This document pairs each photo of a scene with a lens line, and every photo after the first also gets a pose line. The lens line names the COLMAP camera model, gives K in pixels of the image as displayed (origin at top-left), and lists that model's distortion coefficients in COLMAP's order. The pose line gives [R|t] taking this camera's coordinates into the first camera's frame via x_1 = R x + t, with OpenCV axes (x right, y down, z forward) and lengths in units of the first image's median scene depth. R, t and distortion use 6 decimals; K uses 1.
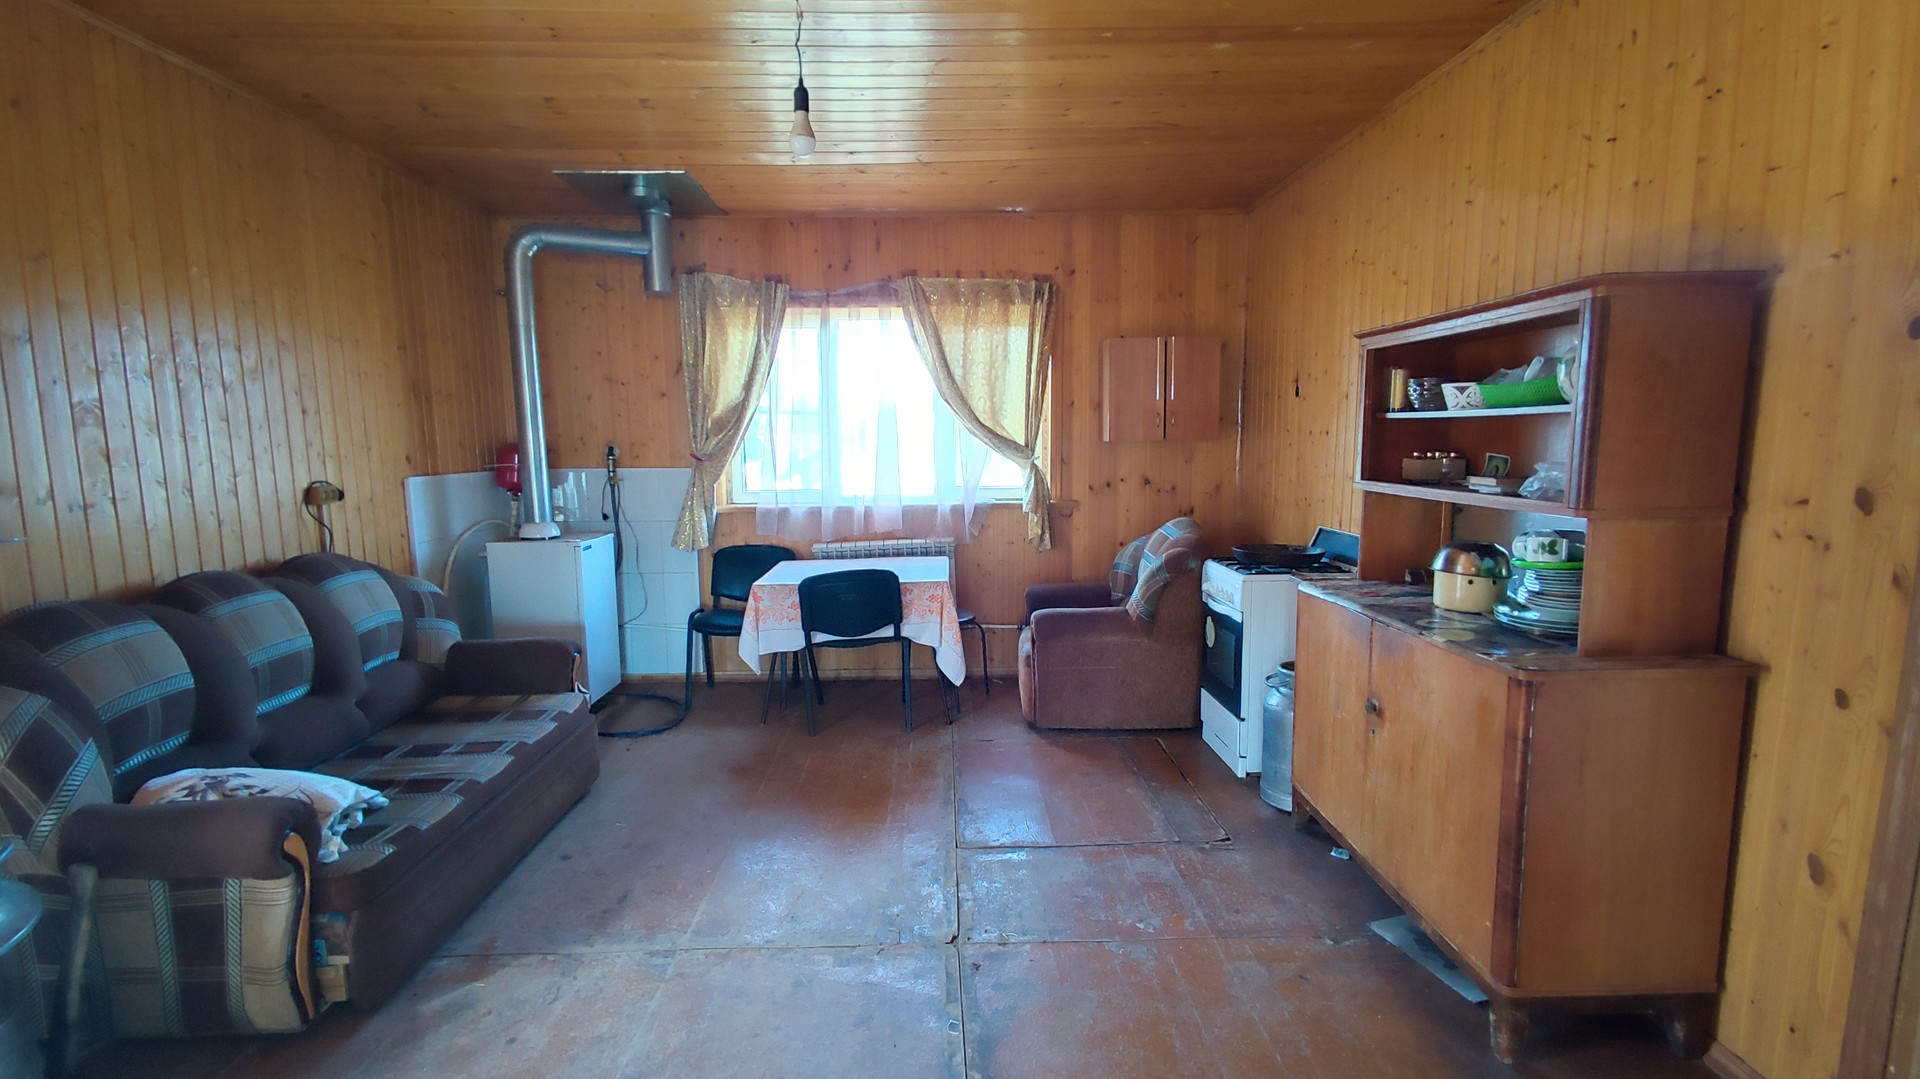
lens RADIAL K [[874.0, 0, 960.0], [0, 874.0, 548.6], [0, 0, 1]] dist [0.003980, -0.001225]
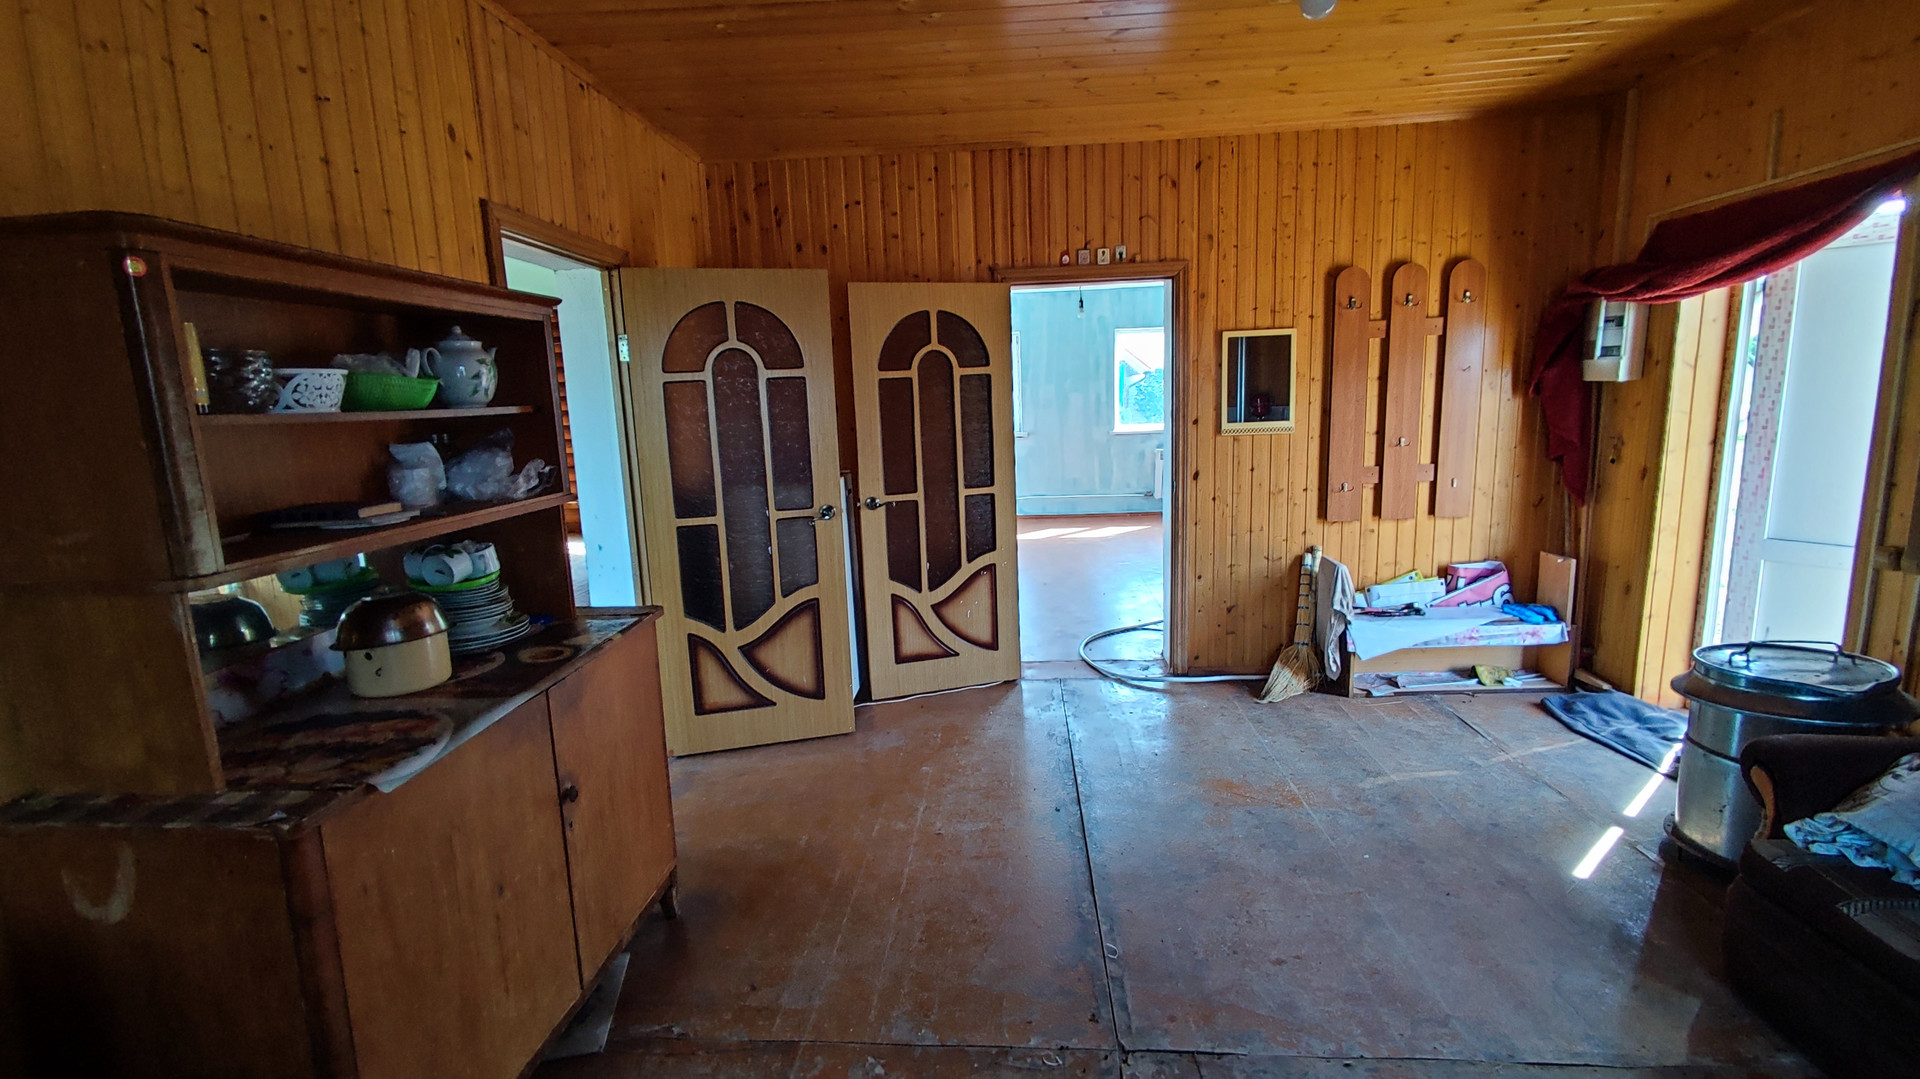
lens RADIAL K [[874.0, 0, 960.0], [0, 874.0, 548.6], [0, 0, 1]] dist [0.003980, -0.001225]
pose [[-0.993782, 0.027688, 0.107844, 0.026207], [0.059131, 0.951953, 0.300481, -0.140627], [-0.094343, 0.304990, -0.947671, 0.982441]]
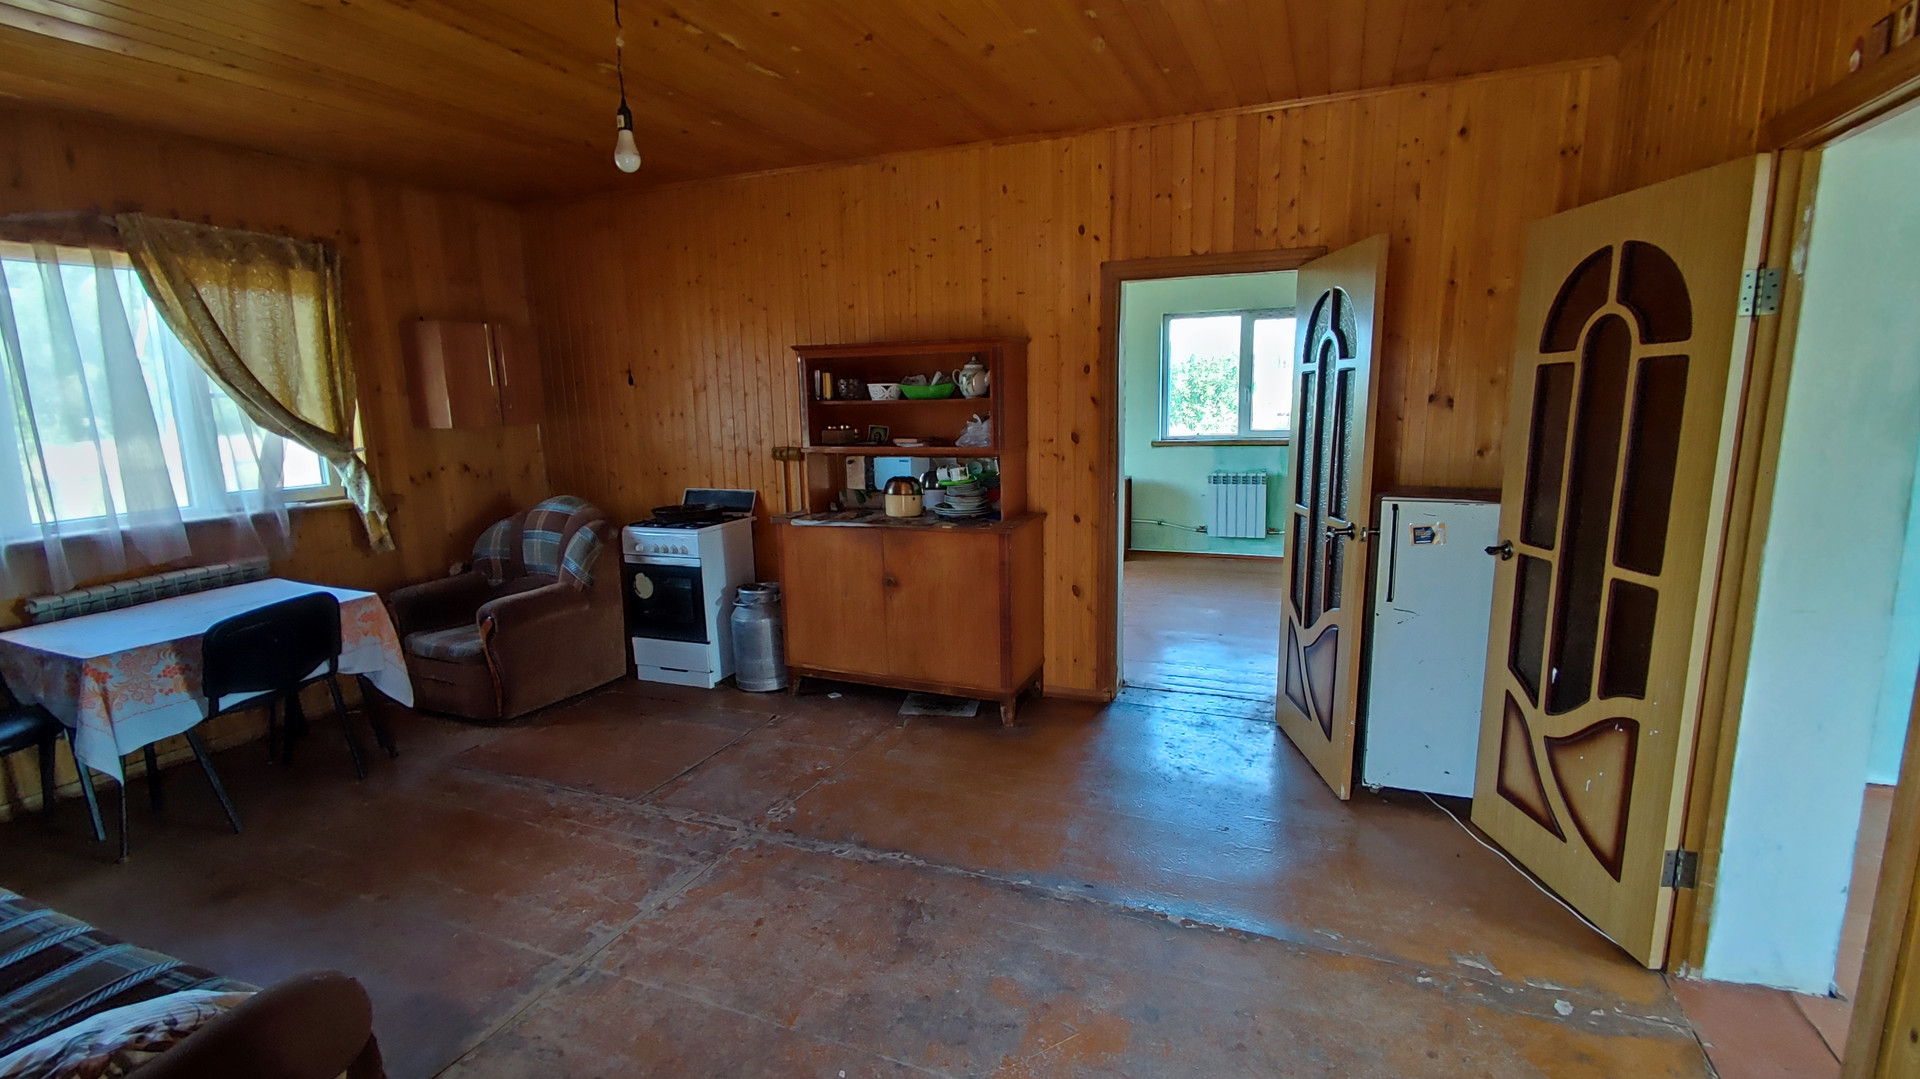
lens RADIAL K [[874.0, 0, 960.0], [0, 874.0, 548.6], [0, 0, 1]] dist [0.003980, -0.001225]
pose [[0.414523, -0.158517, 0.896126, -0.564436], [0.135637, 0.984475, 0.111404, -0.027124], [-0.899874, 0.075369, 0.429589, 0.102730]]
